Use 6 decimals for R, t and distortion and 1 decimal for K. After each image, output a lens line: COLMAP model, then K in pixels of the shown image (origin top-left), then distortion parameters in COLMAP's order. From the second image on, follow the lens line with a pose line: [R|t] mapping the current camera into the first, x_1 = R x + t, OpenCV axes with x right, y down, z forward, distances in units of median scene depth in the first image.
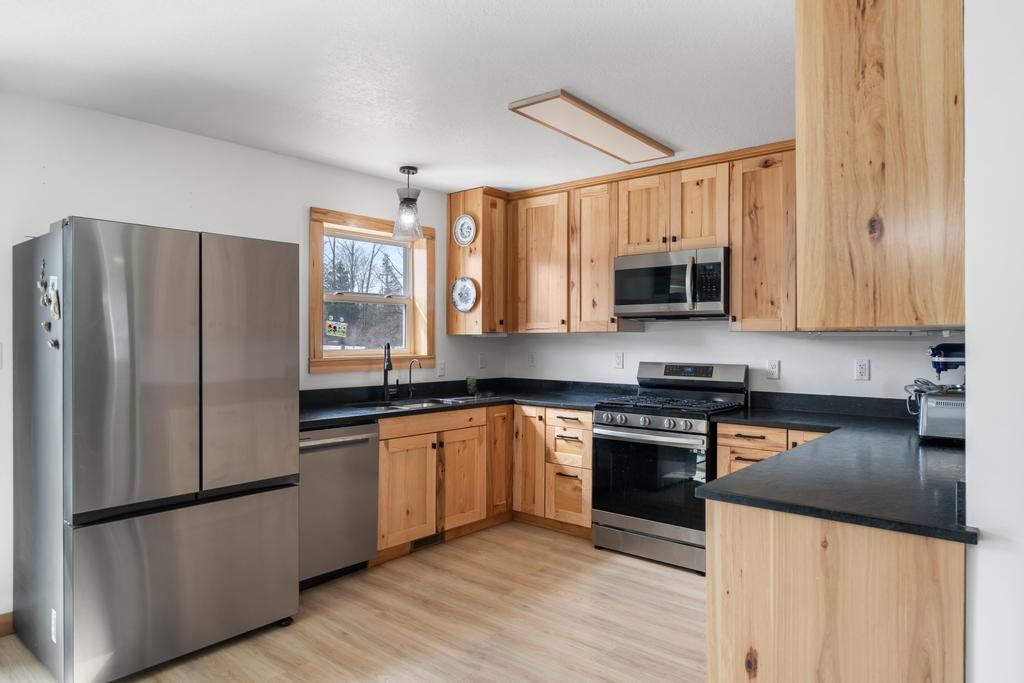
lens RADIAL K [[642.6, 0, 504.4], [0, 642.6, 340.8], [0, 0, 1]] dist [0.003447, 0.001091]
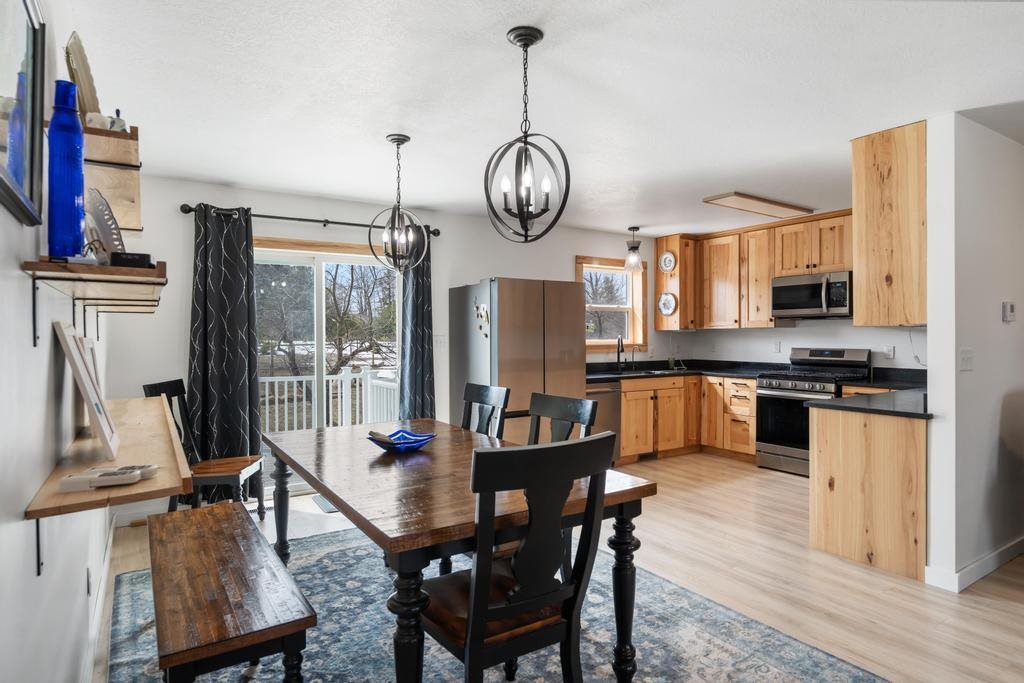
lens RADIAL K [[561.6, 0, 512.1], [0, 561.6, 341.0], [0, 0, 1]] dist [-0.006835, 0.000302]
pose [[0.958807, -0.002042, -0.284052, -0.041982], [0.004282, 0.999964, 0.007262, 0.005564], [0.284027, -0.008179, 0.958781, -0.448200]]
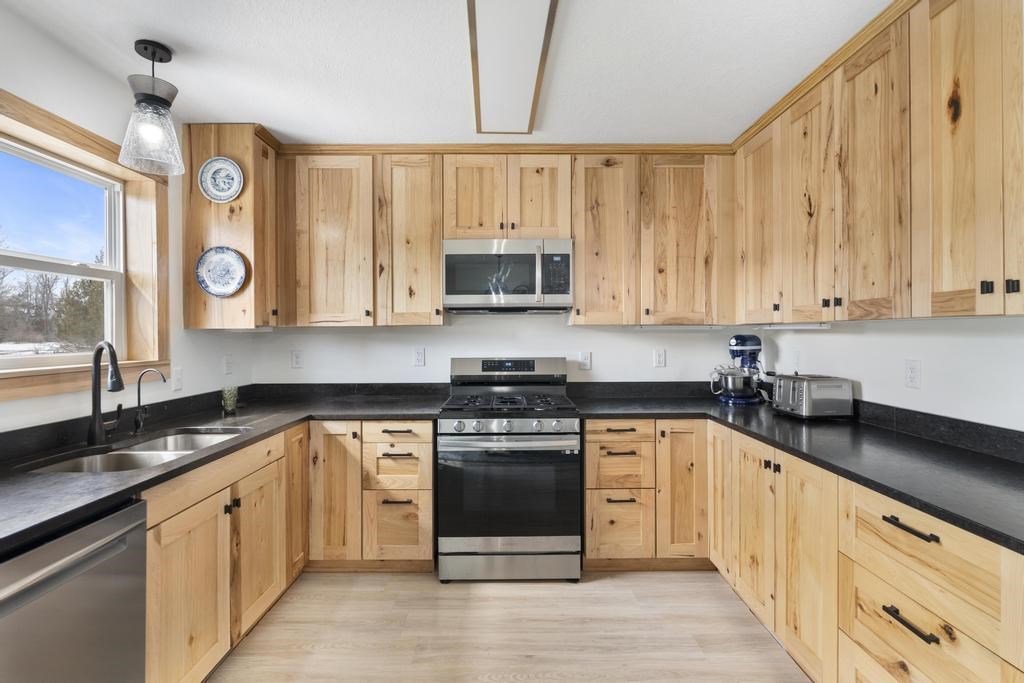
lens RADIAL K [[488.3, 0, 516.2], [0, 488.3, 337.1], [0, 0, 1]] dist [-0.009721, 0.000173]
pose [[0.752591, -0.009044, 0.658426, -0.194676], [0.009506, 0.999951, 0.002870, 0.001398], [-0.658419, 0.004099, 0.752640, 0.445196]]
